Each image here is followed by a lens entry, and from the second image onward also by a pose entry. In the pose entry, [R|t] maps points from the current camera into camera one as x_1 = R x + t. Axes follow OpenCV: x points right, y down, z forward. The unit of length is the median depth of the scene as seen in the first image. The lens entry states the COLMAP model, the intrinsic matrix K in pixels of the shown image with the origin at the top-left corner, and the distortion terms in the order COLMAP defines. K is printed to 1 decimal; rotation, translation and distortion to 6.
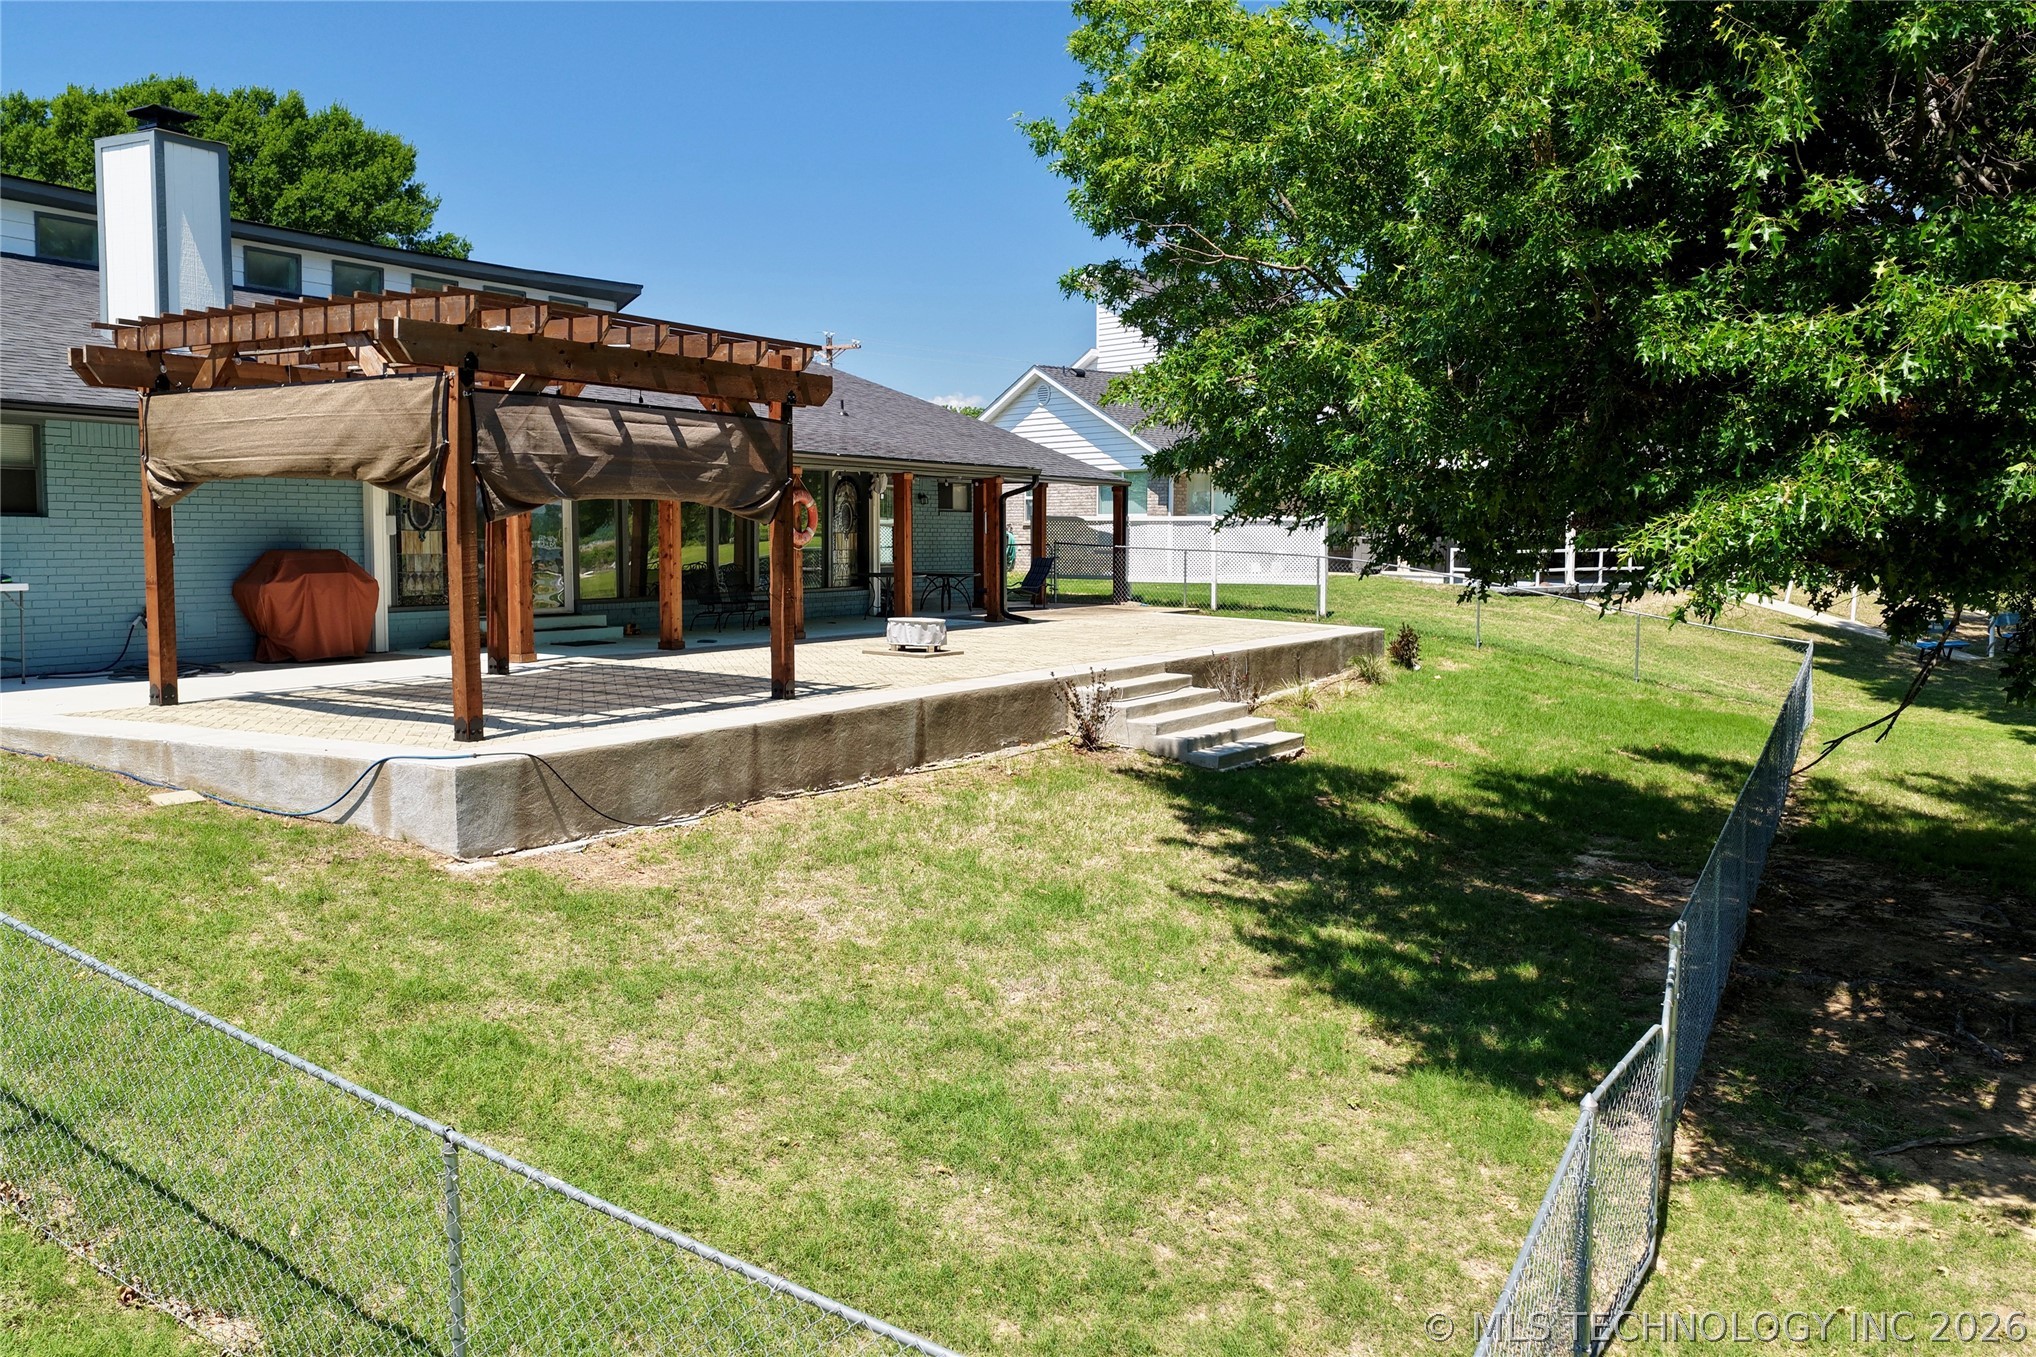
lens RADIAL K [[1690.0, 0, 1018.0], [0, 1690.0, 678.5], [0, 0, 1]] dist [-0.009207, 0.021279]
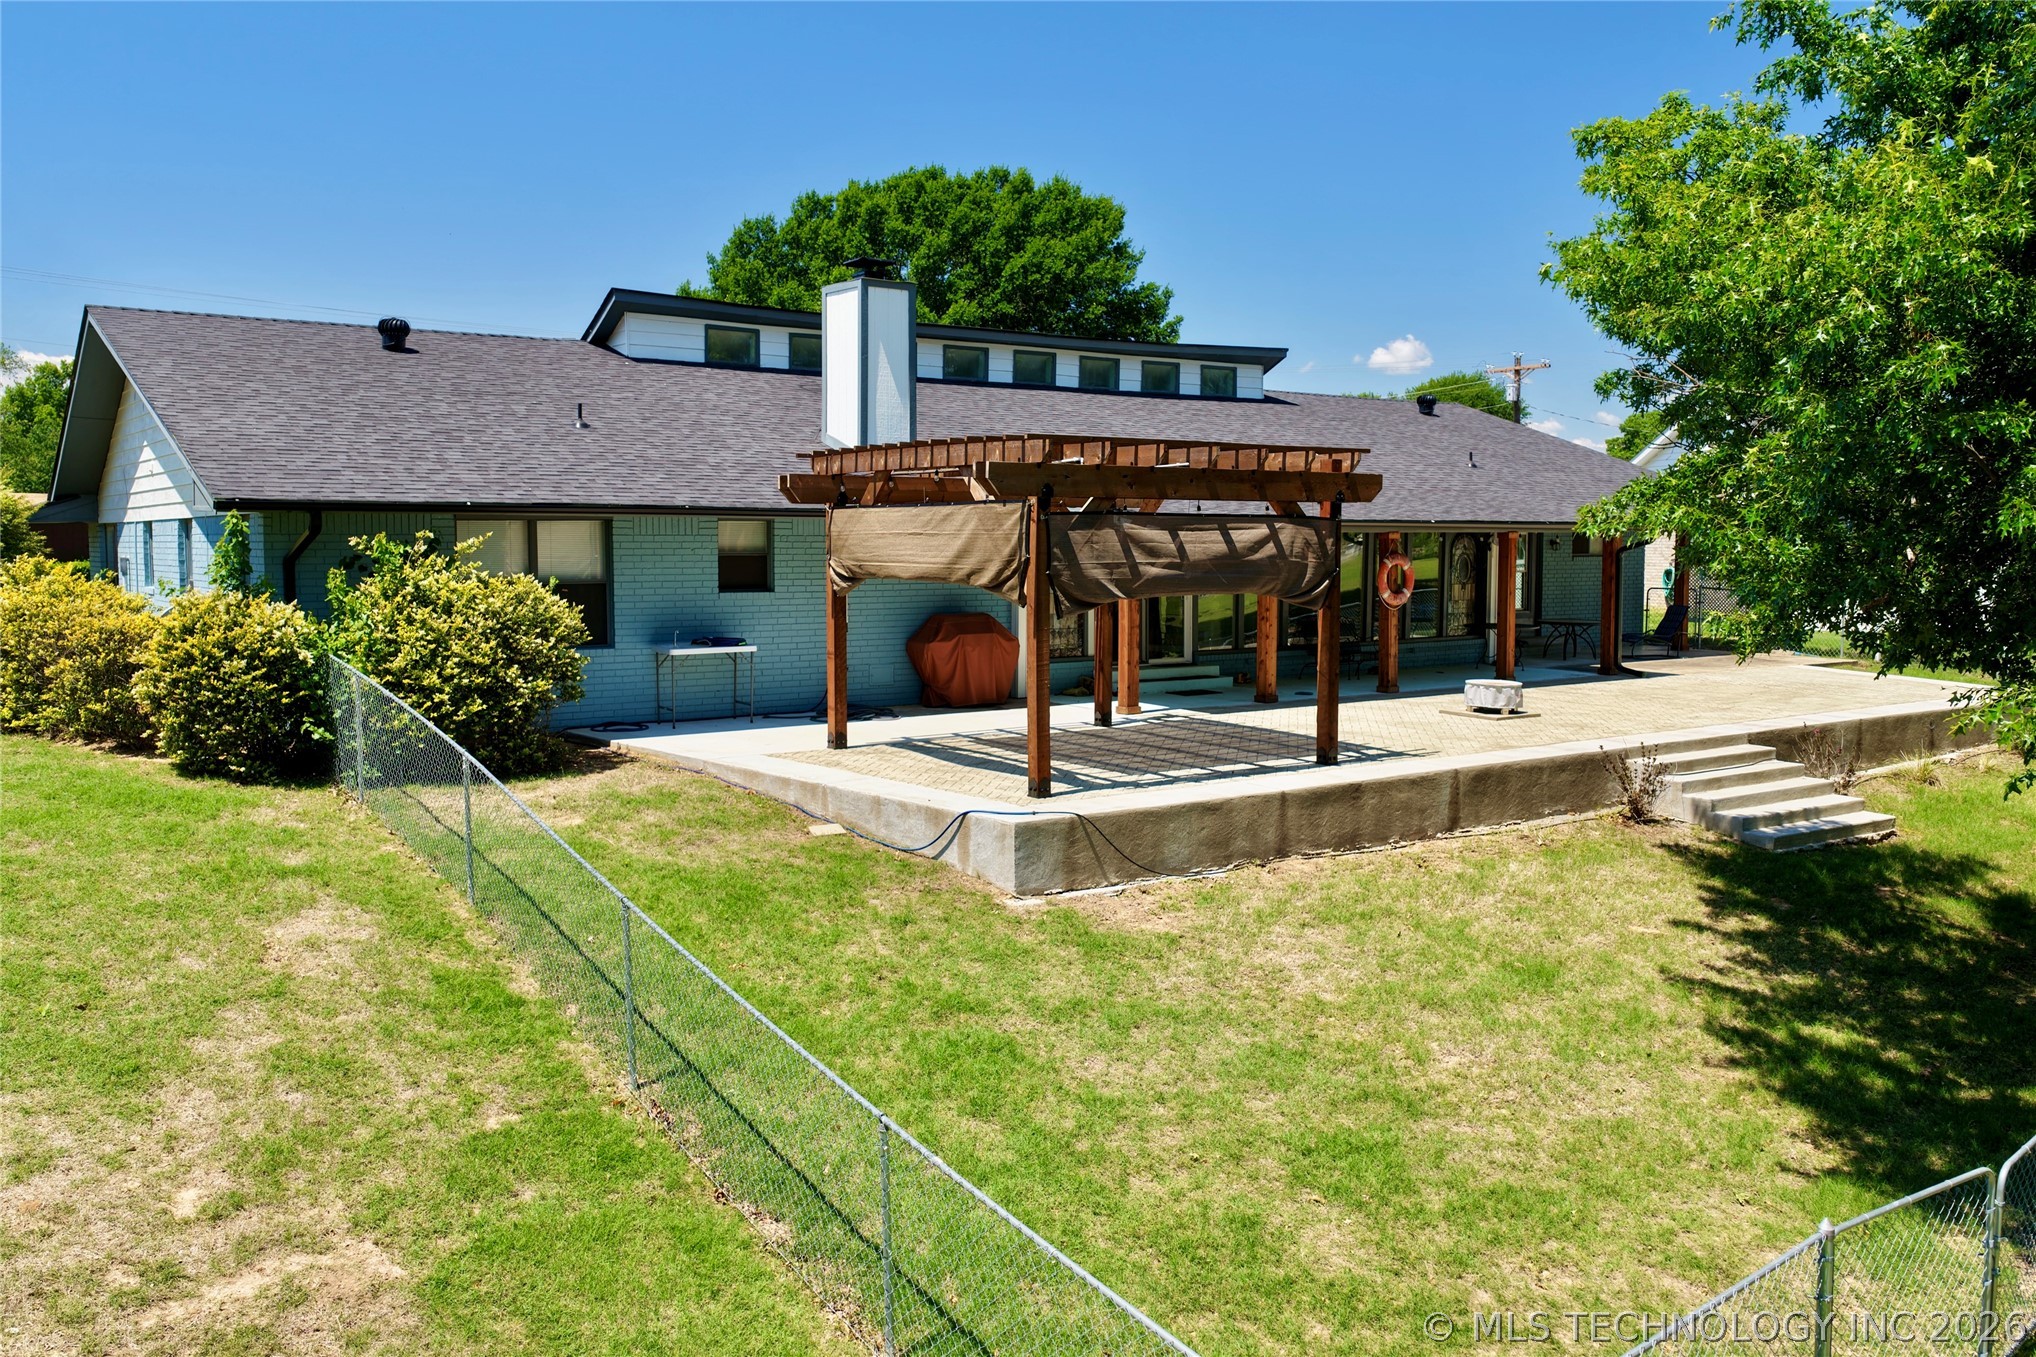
lens RADIAL K [[1690.0, 0, 1018.0], [0, 1690.0, 678.5], [0, 0, 1]] dist [-0.009207, 0.021279]
pose [[0.913667, 0.030619, -0.405308, 0.156790], [-0.031187, 0.999500, 0.005203, -0.055028], [0.405264, 0.007886, 0.914166, -0.133749]]
